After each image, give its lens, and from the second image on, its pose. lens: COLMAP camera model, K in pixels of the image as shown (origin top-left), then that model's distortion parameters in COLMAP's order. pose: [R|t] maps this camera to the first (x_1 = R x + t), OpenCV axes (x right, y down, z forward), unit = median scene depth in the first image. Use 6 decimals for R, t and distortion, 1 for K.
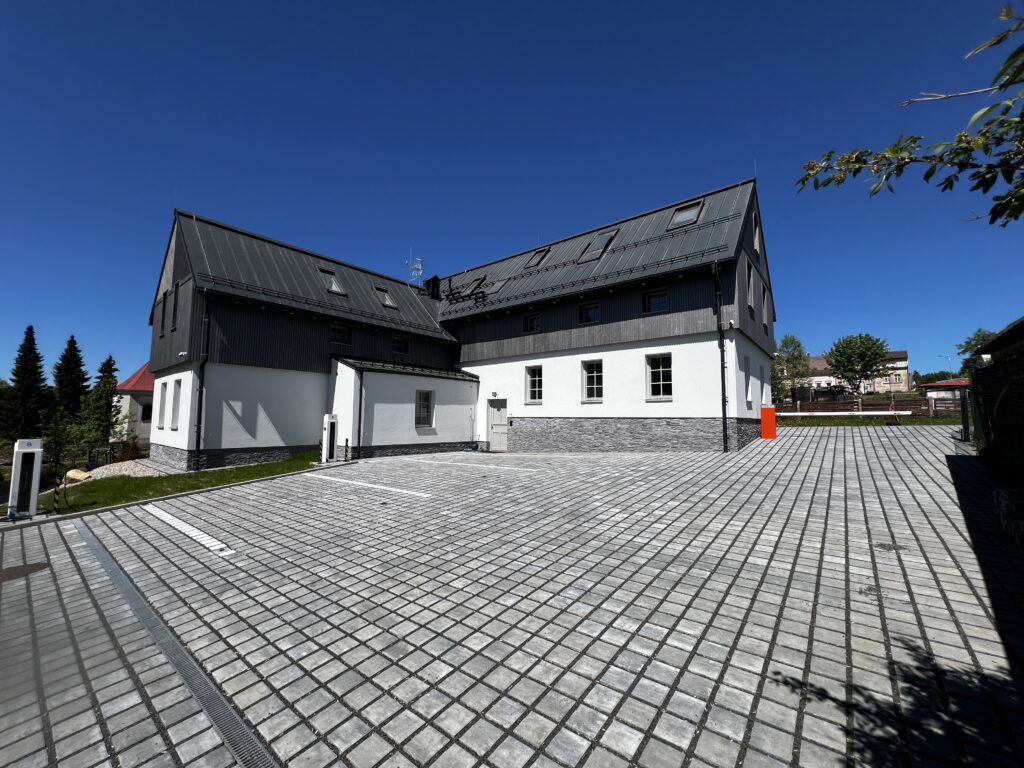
lens RADIAL K [[406.4, 0, 513.3], [0, 406.4, 390.9], [0, 0, 1]] dist [-0.002835, 0.000119]
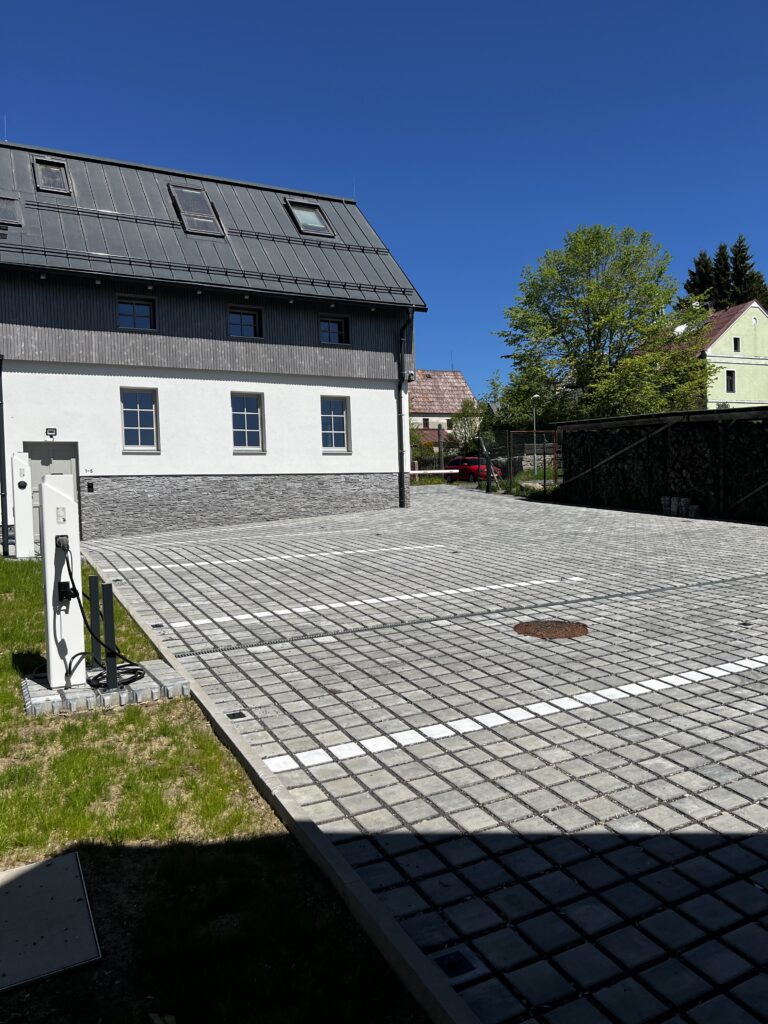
lens RADIAL K [[772.8, 0, 385.0], [0, 772.8, 519.0], [0, 0, 1]] dist [0.060637, -0.069303]
pose [[0.397055, -0.039137, 0.916960, -0.938830], [-0.028253, 0.998096, 0.054833, 0.061798], [-0.917360, -0.047678, 0.395193, 0.247247]]
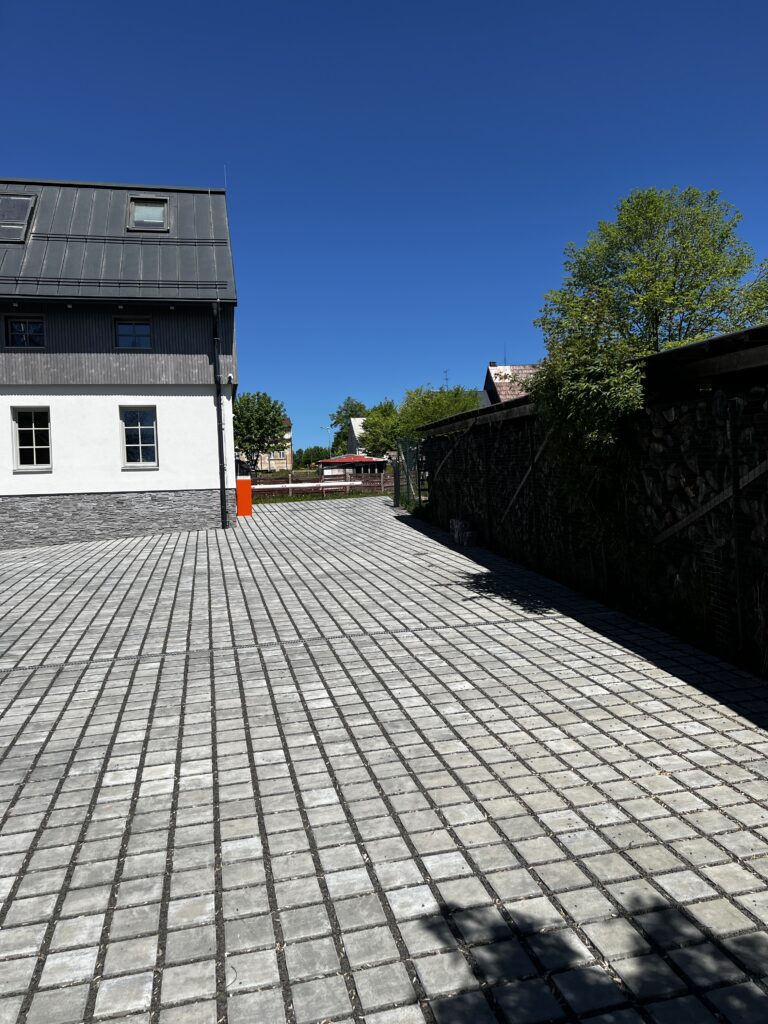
lens RADIAL K [[770.0, 0, 380.8], [0, 770.0, 527.1], [0, 0, 1]] dist [0.039888, -0.063334]
pose [[0.613946, -0.047547, 0.787915, -0.444387], [-0.010814, 0.997584, 0.068626, 0.025522], [-0.789274, -0.050653, 0.611949, -0.205439]]
